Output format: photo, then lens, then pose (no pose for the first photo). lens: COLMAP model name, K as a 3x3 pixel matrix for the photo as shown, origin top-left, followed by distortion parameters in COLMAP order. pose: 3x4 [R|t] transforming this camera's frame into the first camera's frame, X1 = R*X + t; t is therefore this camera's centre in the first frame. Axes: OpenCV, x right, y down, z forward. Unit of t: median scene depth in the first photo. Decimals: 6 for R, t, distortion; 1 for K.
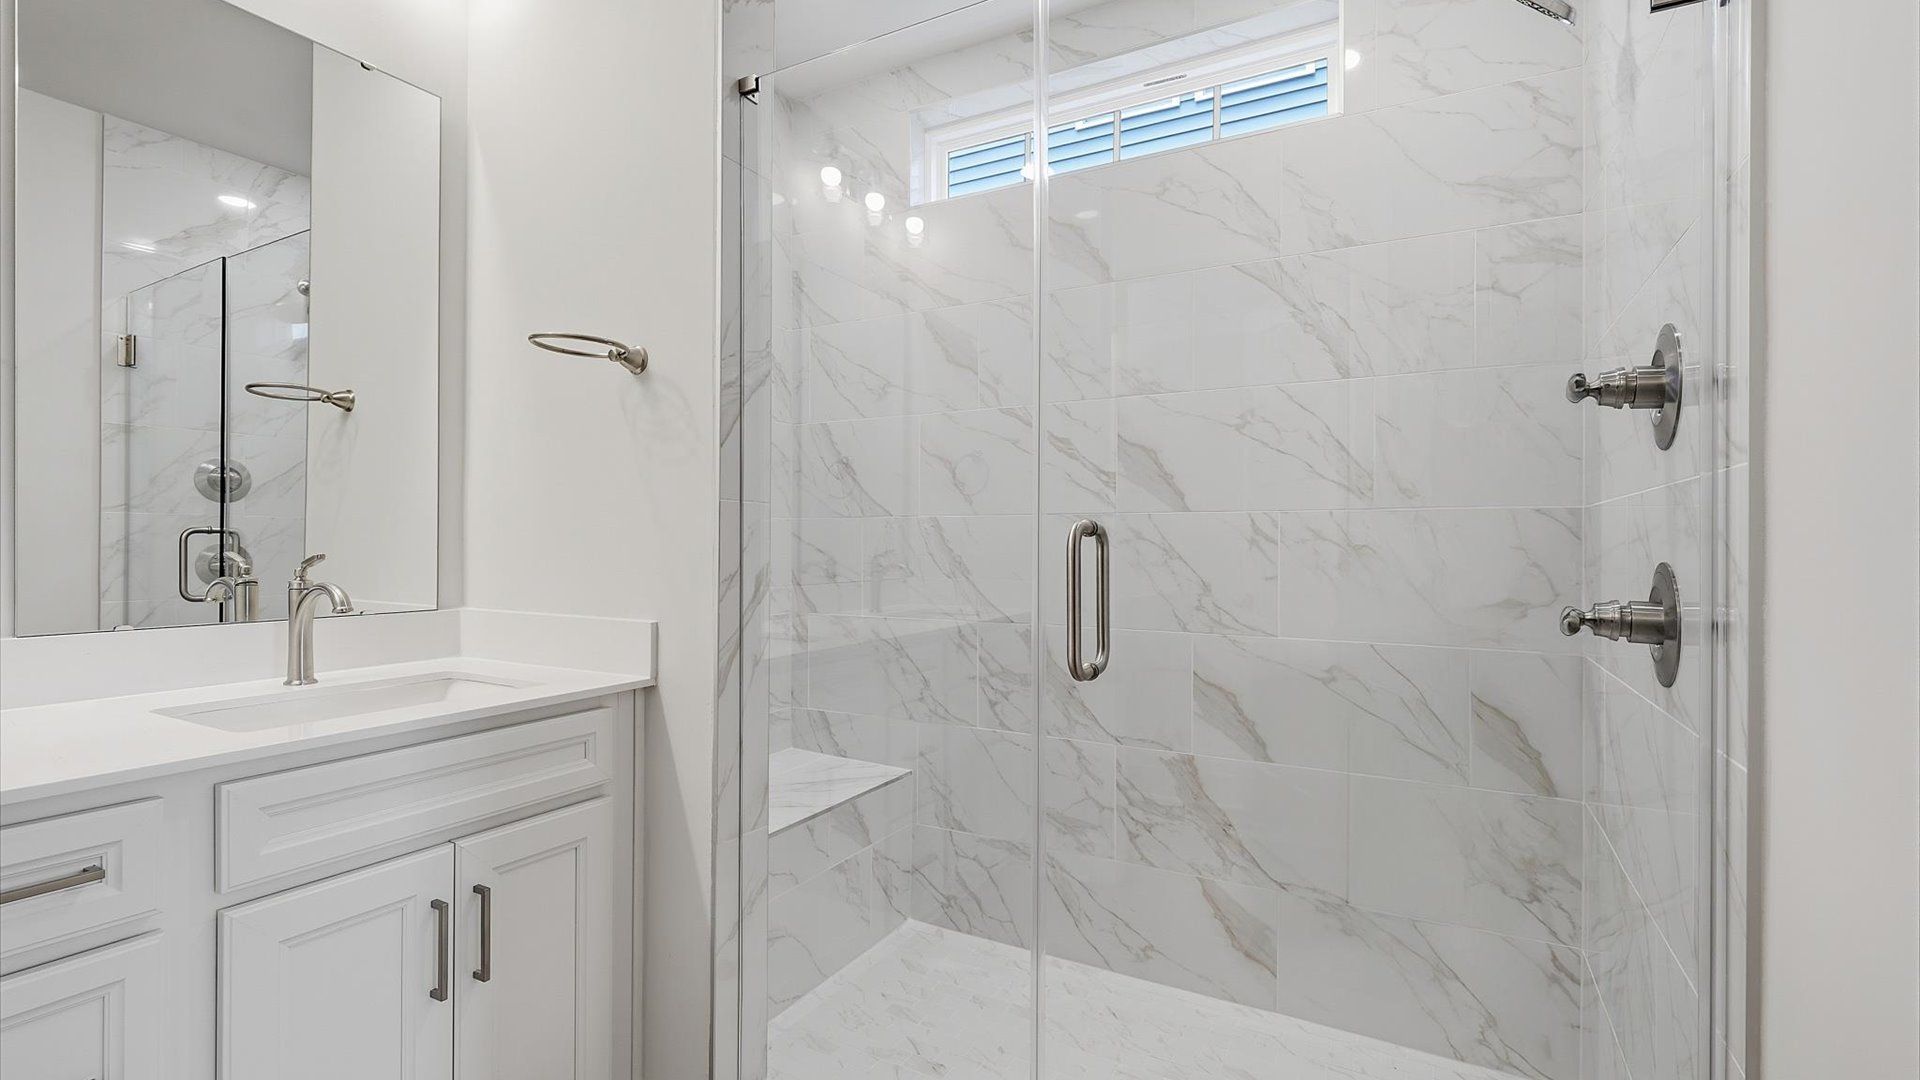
lens RADIAL K [[859.6, 0, 956.7], [0, 859.6, 544.4], [0, 0, 1]] dist [0.003946, -0.001339]
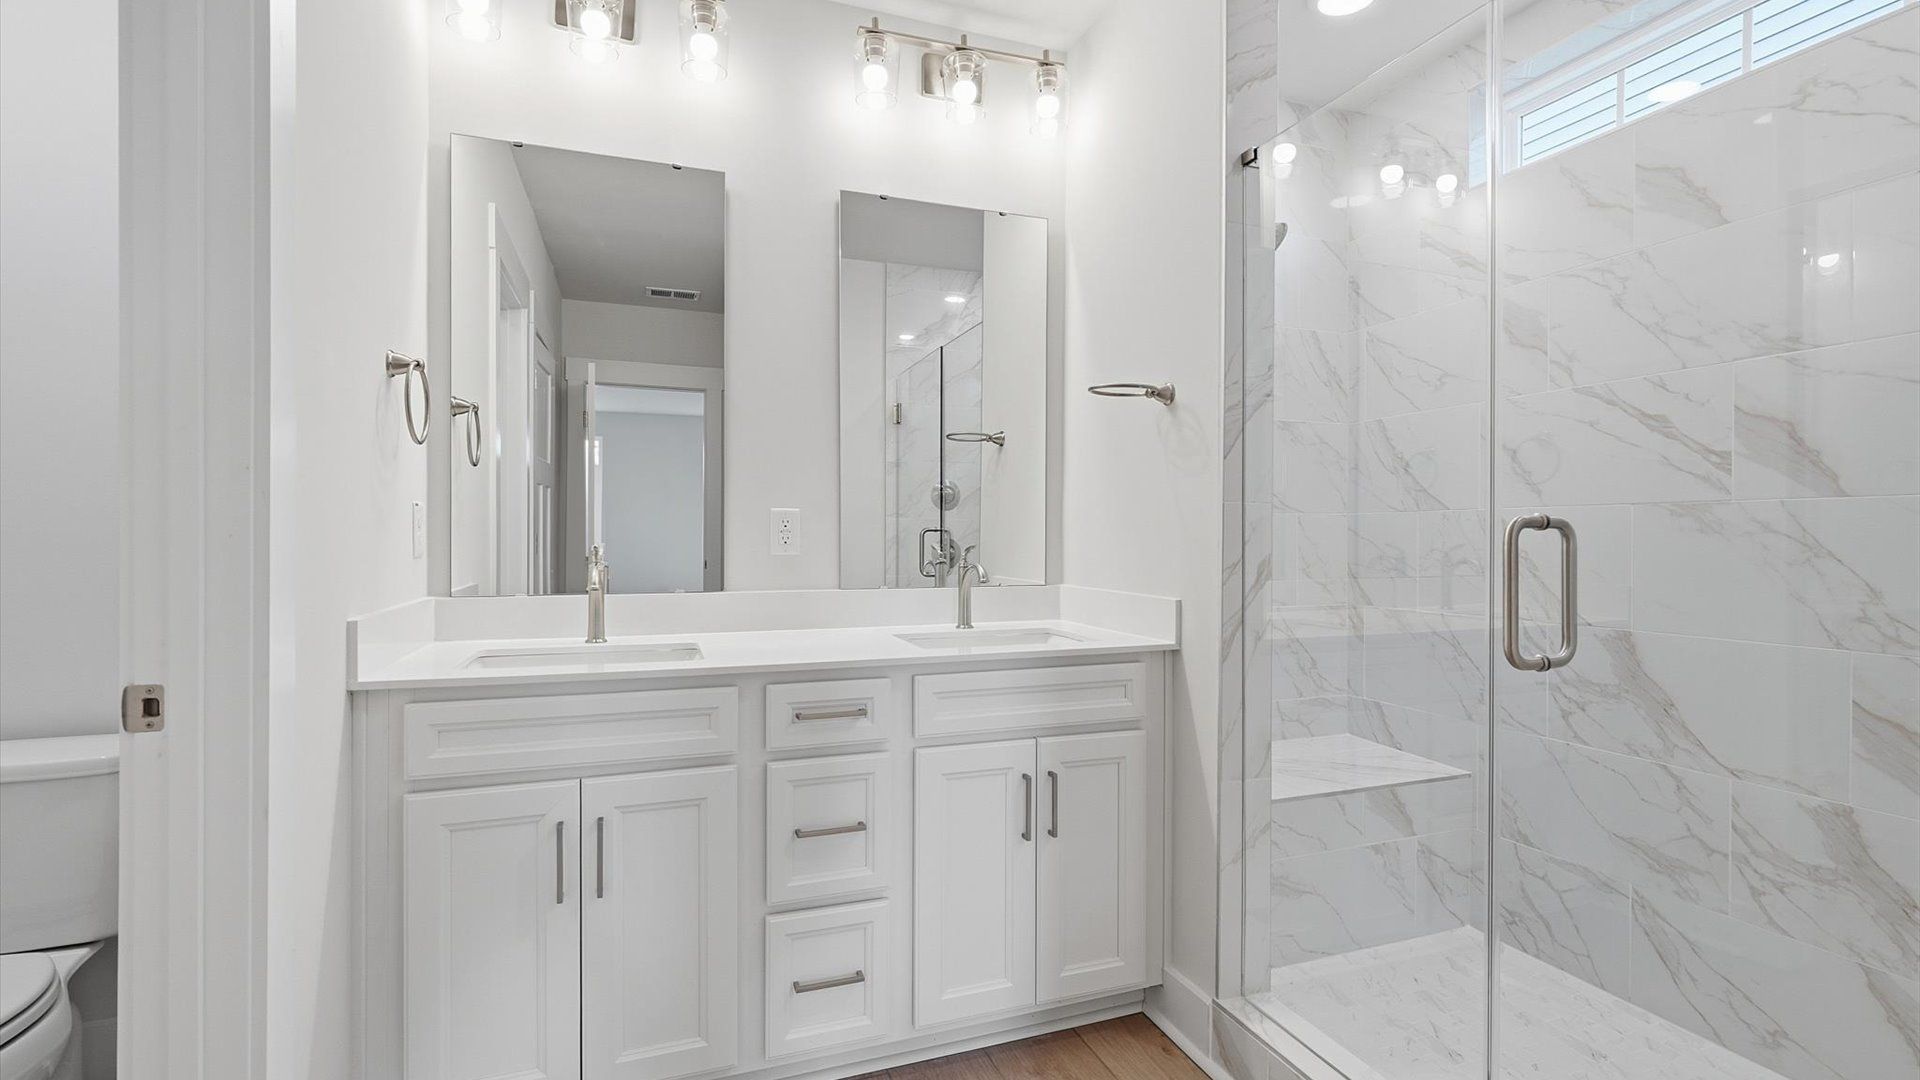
lens RADIAL K [[859.6, 0, 956.7], [0, 859.6, 544.4], [0, 0, 1]] dist [0.003946, -0.001339]
pose [[0.755332, 0.003784, -0.655331, 0.167247], [-0.000031, 0.999984, 0.005739, 0.001098], [0.655342, -0.004314, 0.755320, -0.124308]]
